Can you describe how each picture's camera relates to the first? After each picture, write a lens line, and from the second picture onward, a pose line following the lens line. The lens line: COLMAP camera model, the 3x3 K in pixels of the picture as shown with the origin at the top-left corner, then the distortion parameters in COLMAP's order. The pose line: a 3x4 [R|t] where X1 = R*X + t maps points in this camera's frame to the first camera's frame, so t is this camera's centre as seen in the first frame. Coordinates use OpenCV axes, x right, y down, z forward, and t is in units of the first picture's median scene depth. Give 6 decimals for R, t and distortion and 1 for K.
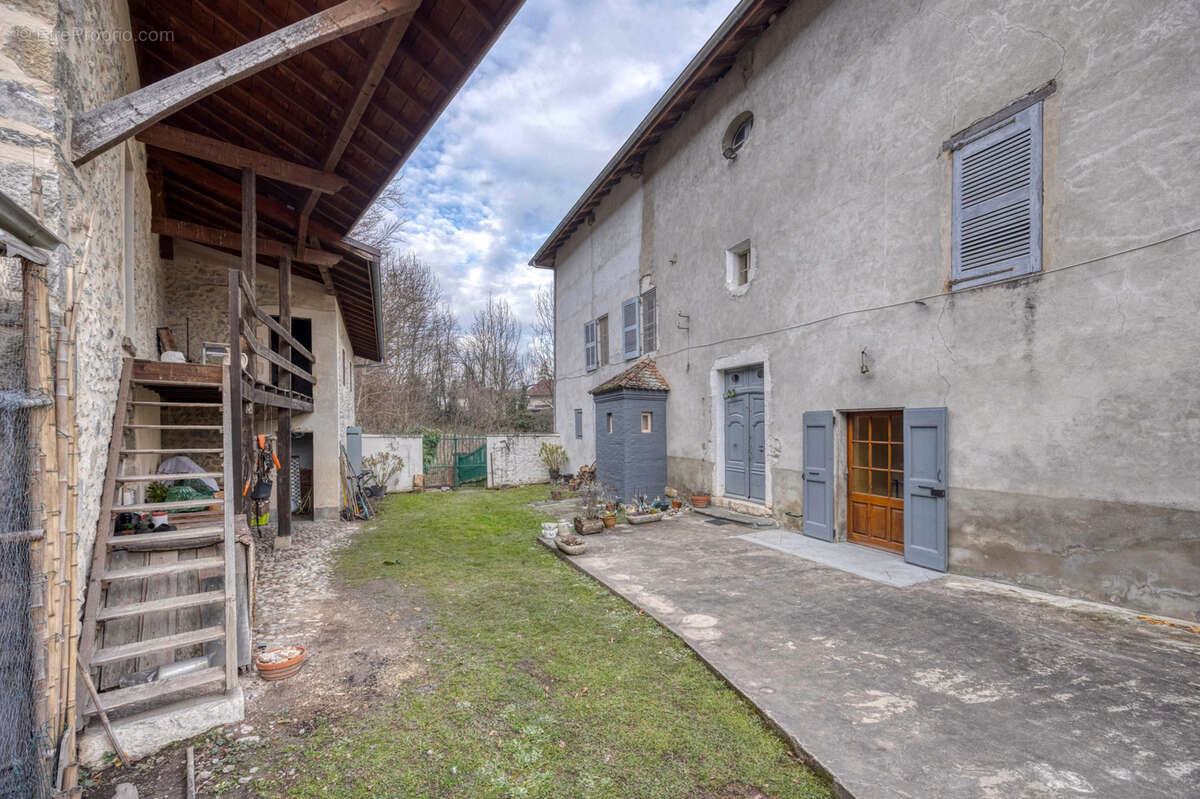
lens RADIAL K [[477.3, 0, 599.9], [0, 477.3, 430.3], [0, 0, 1]] dist [-0.002564, -0.000115]
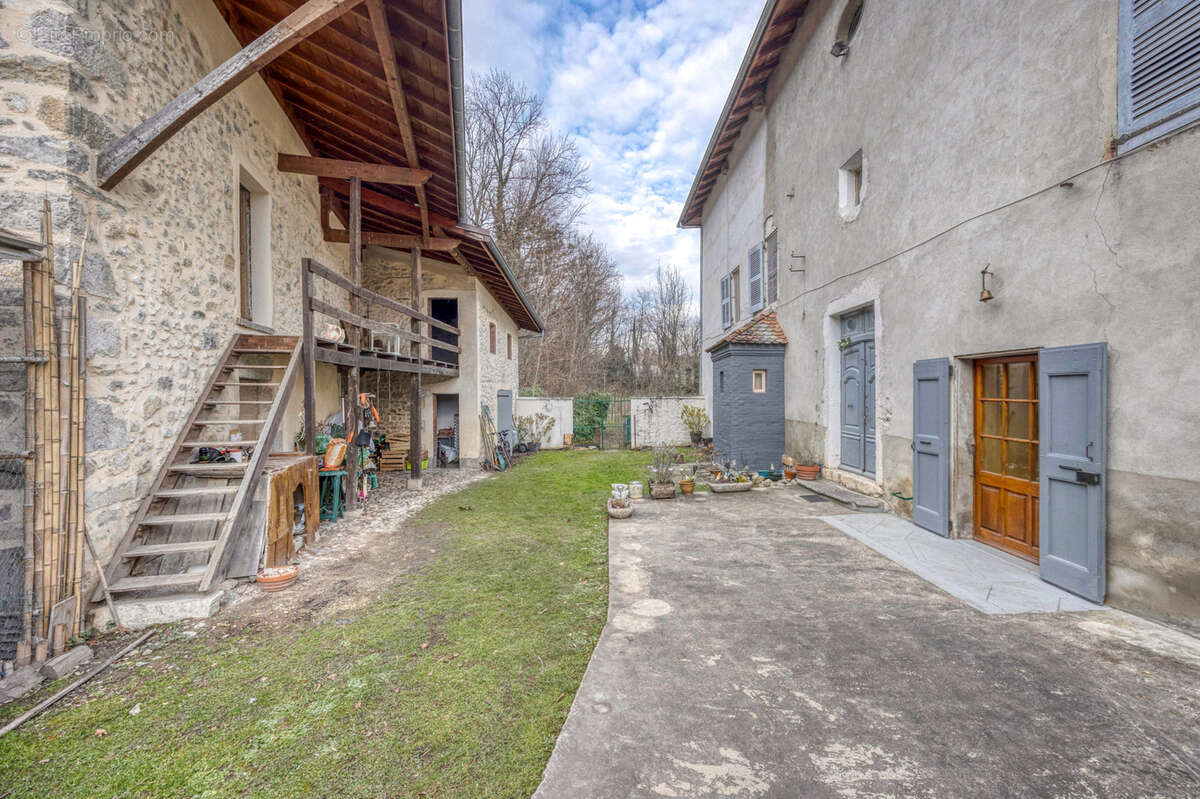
lens RADIAL K [[465.1, 0, 606.0], [0, 465.1, 398.5], [0, 0, 1]] dist [-0.003015, -0.000043]
pose [[0.915198, -0.000078, -0.403004, 0.295560], [0.002731, 0.999978, 0.006008, 0.016028], [0.402995, -0.006599, 0.915178, 0.139688]]
